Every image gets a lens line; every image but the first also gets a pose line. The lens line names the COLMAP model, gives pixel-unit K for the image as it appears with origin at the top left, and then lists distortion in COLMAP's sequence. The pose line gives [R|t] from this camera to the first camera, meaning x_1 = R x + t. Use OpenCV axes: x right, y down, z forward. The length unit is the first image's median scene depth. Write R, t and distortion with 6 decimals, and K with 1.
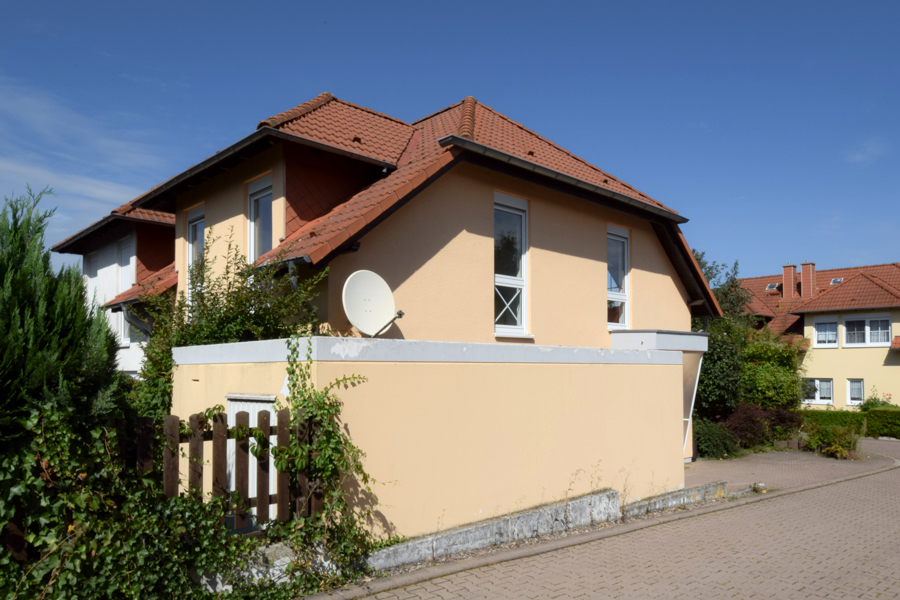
lens RADIAL K [[625.7, 0, 449.2], [0, 625.7, 357.9], [0, 0, 1]] dist [0.021502, -0.003031]
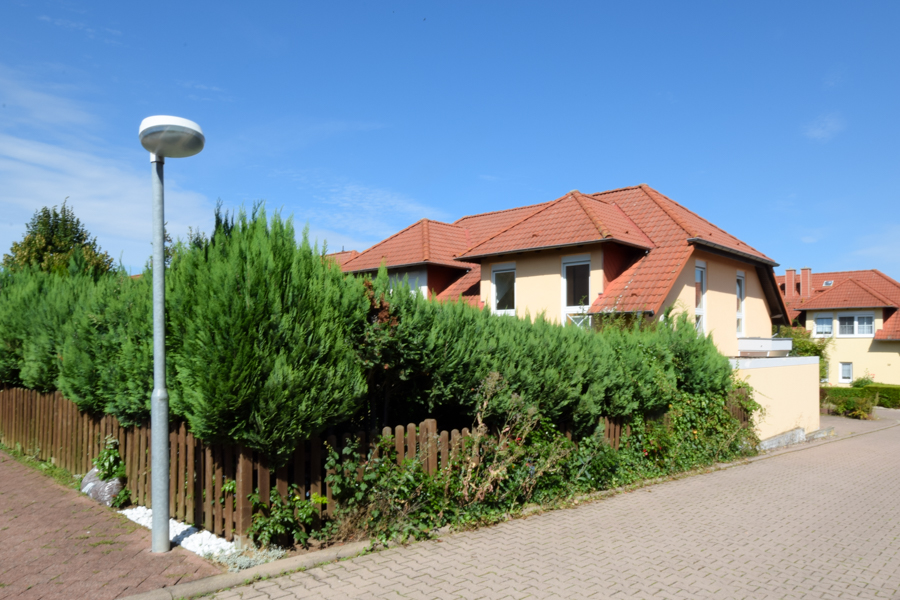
lens RADIAL K [[626.4, 0, 448.7], [0, 626.4, 342.5], [0, 0, 1]] dist [0.003422, -0.000869]
pose [[0.998422, 0.003028, 0.056070, -0.520499], [-0.003740, 0.999914, 0.012599, -0.044294], [-0.056027, -0.012789, 0.998347, -0.502055]]
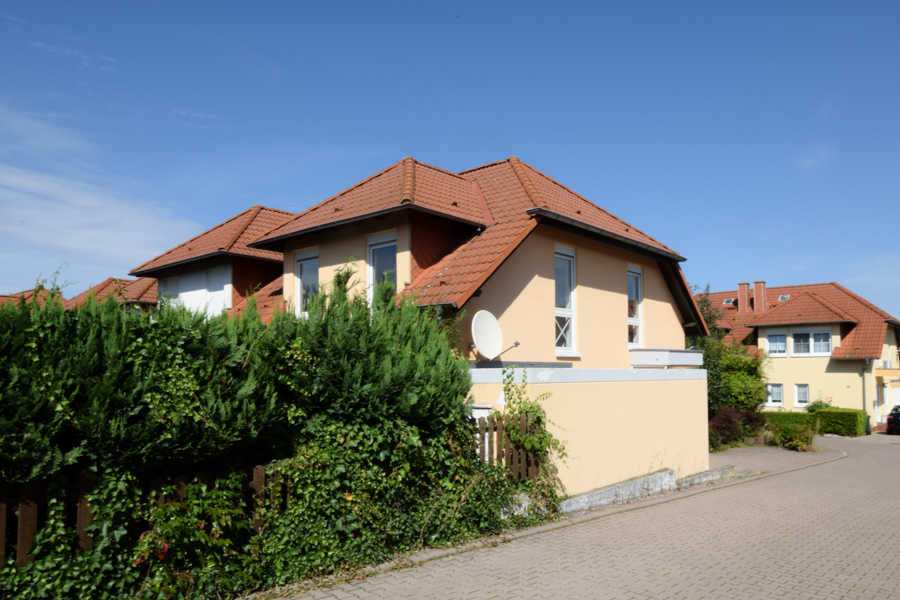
lens RADIAL K [[628.3, 0, 452.4], [0, 628.3, 355.0], [0, 0, 1]] dist [0.010452, 0.002801]
pose [[0.996689, -0.000142, 0.081311, -0.181585], [0.001071, 0.999935, -0.011385, -0.016613], [-0.081304, 0.011435, 0.996624, -0.199837]]
